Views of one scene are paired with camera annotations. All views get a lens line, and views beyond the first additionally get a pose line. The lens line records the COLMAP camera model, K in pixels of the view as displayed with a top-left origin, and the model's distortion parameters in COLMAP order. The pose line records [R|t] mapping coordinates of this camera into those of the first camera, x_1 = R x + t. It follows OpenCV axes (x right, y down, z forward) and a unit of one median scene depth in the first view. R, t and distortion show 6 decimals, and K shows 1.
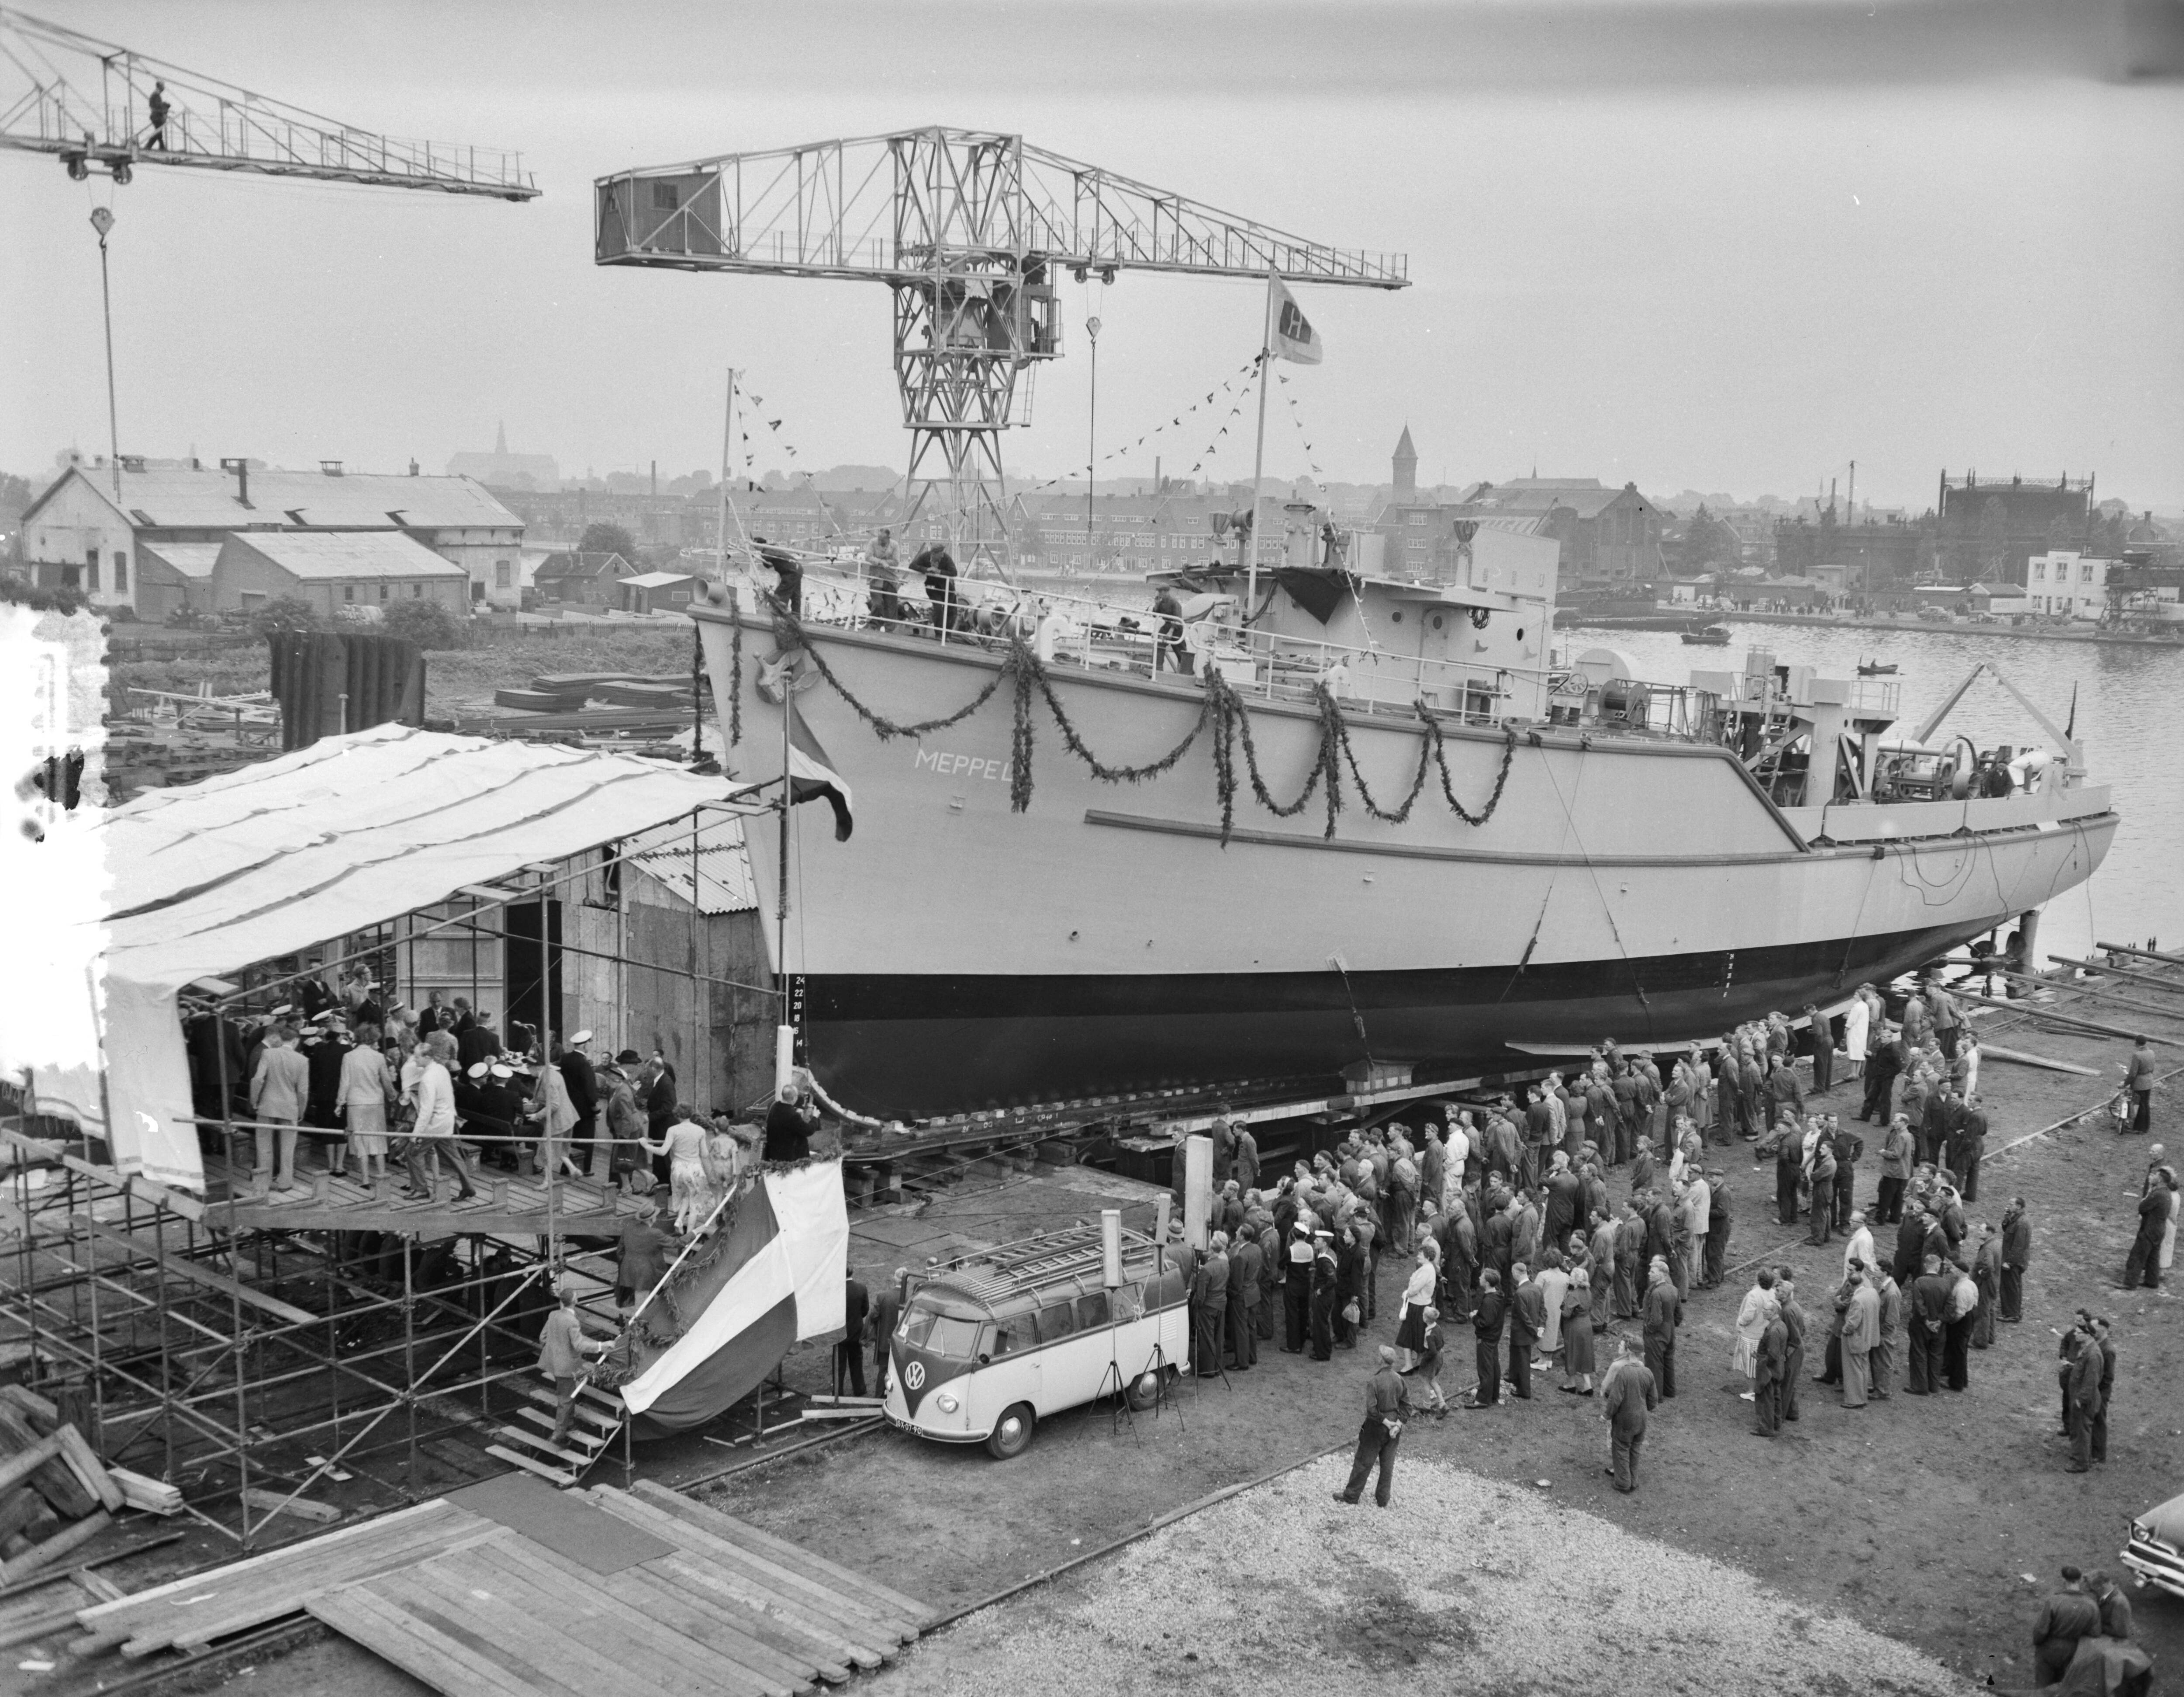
lens RADIAL K [[2536.2, 0, 1095.3], [0, 2536.2, 862.2], [0, 0, 1]] dist [-0.052641, 0.000000]
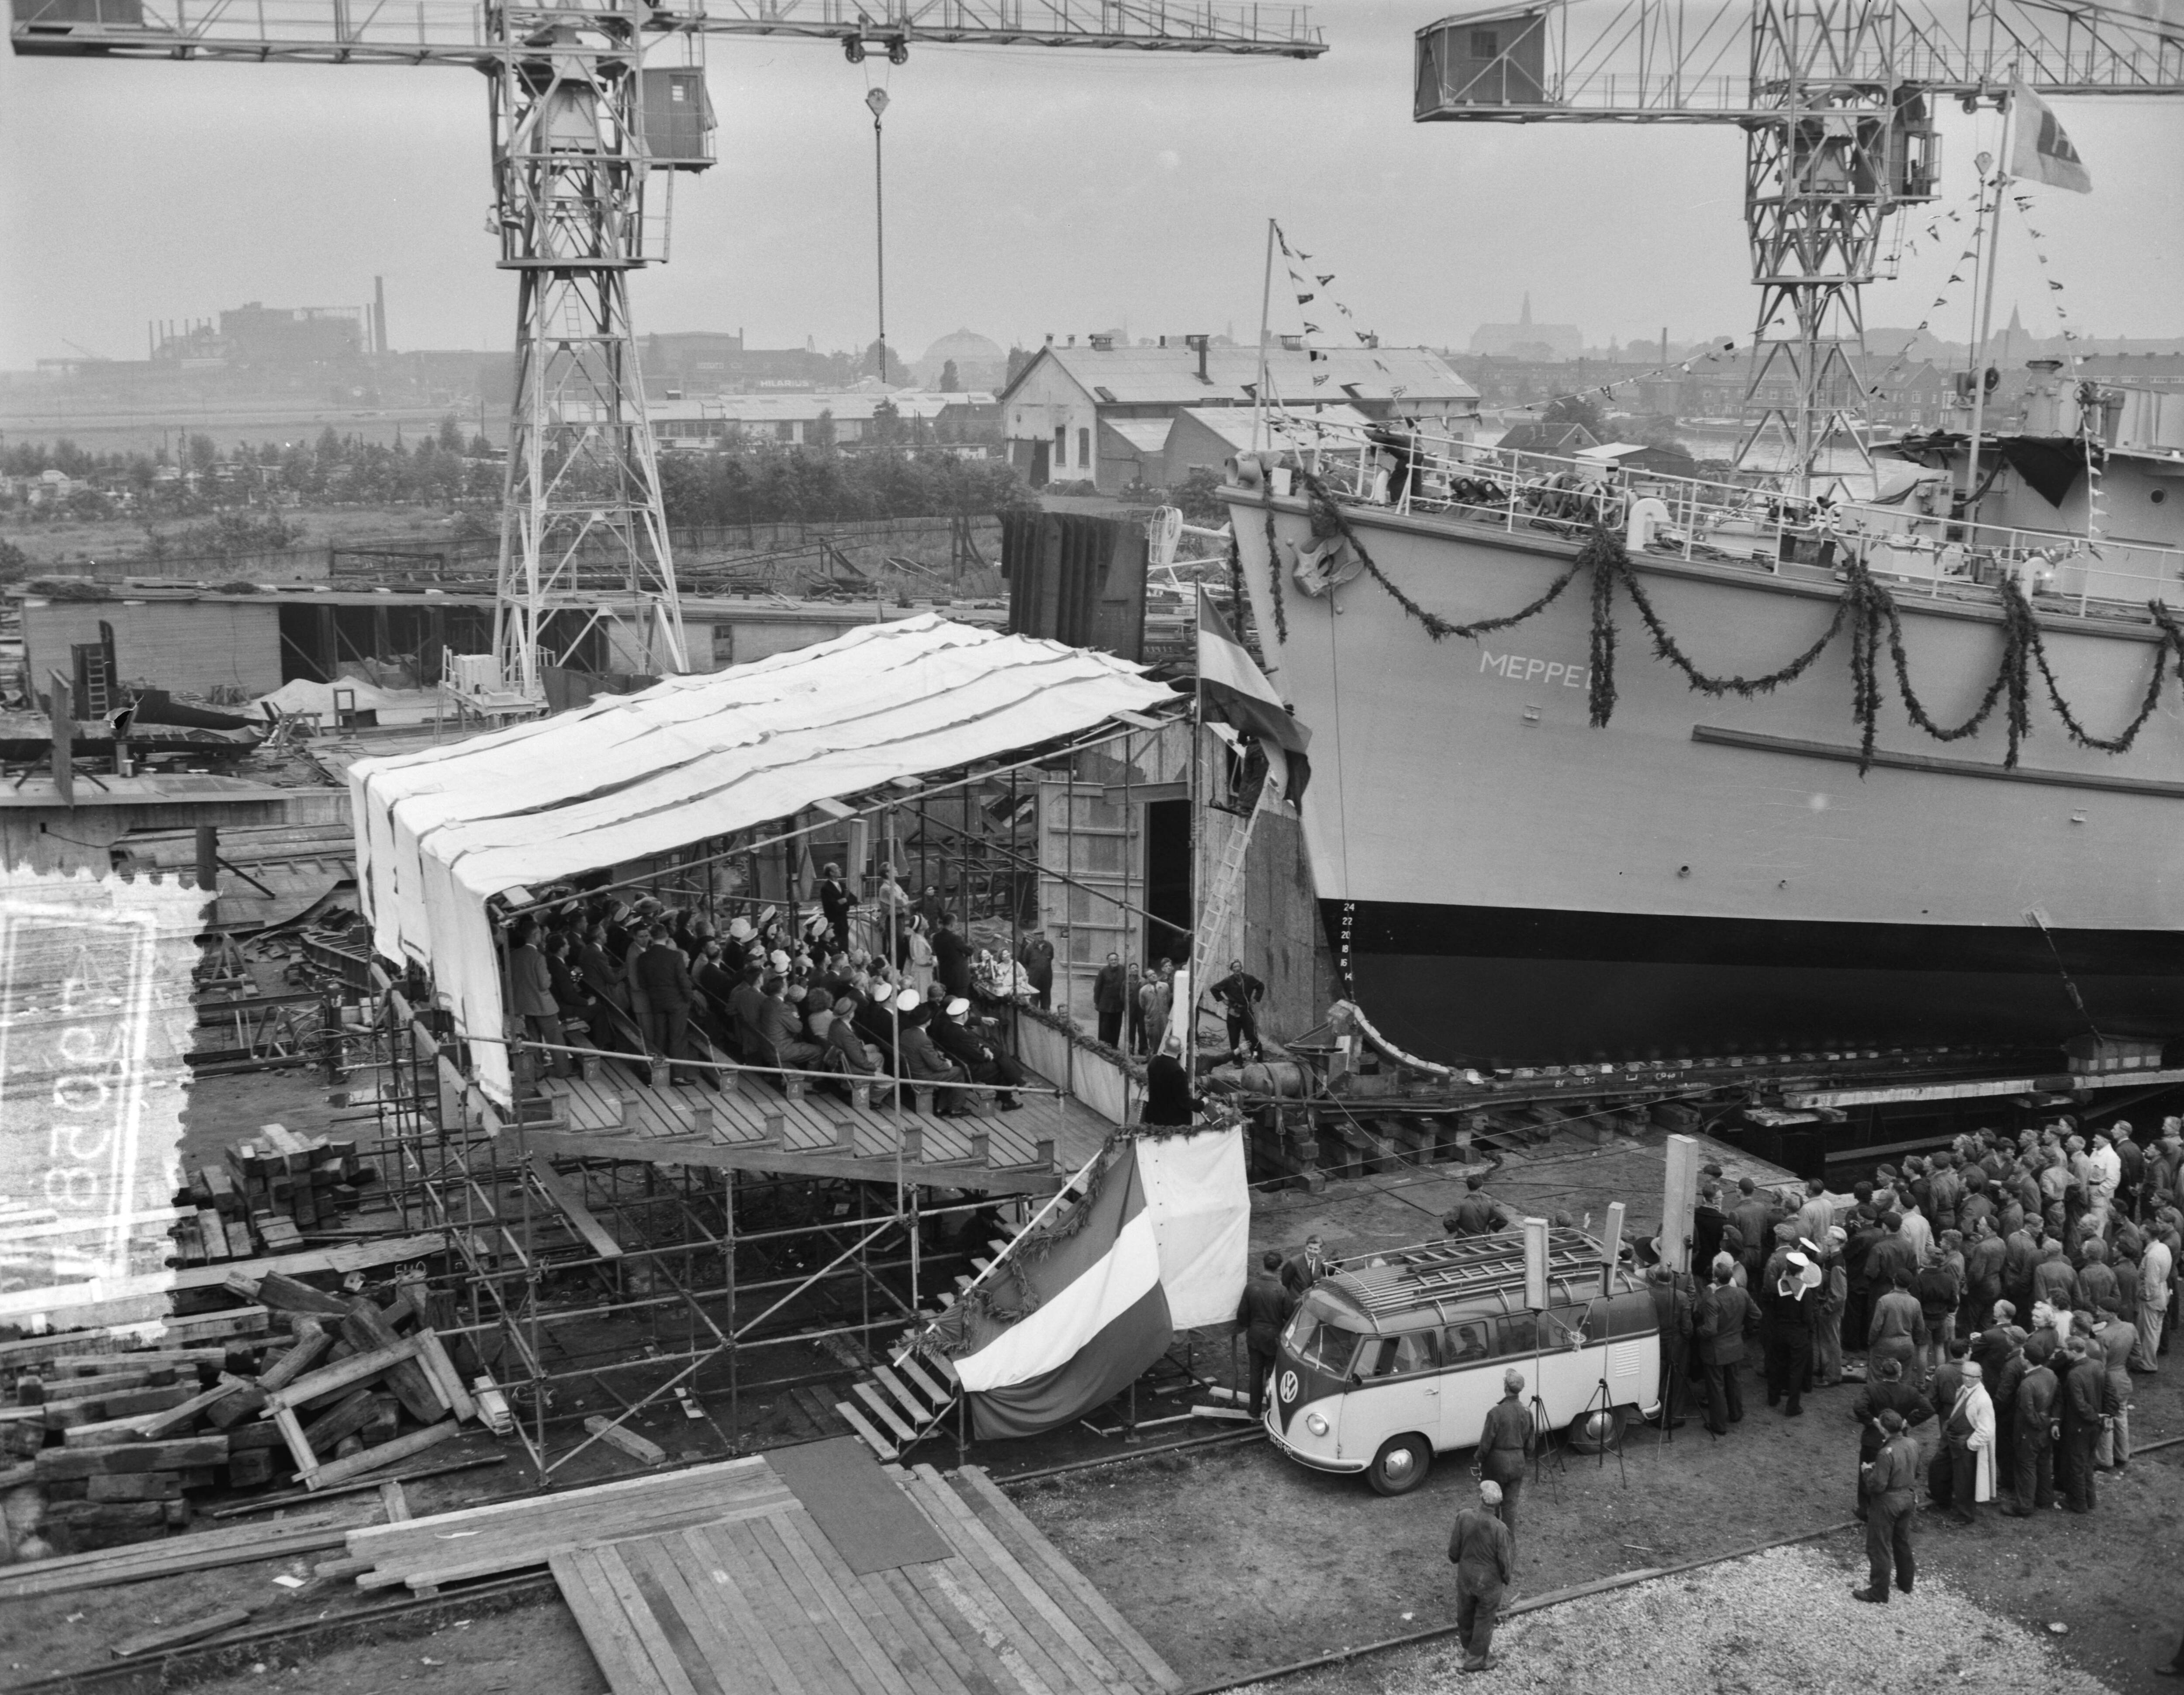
lens RADIAL K [[2535.7, 0, 1087.1], [0, 2535.7, 828.8], [0, 0, 1]] dist [-0.052641, 0.000000]
pose [[0.918078, 0.047670, -0.393524, 0.144213], [-0.032837, 0.998476, 0.044346, -0.016798], [0.395038, -0.027791, 0.918244, 0.136696]]
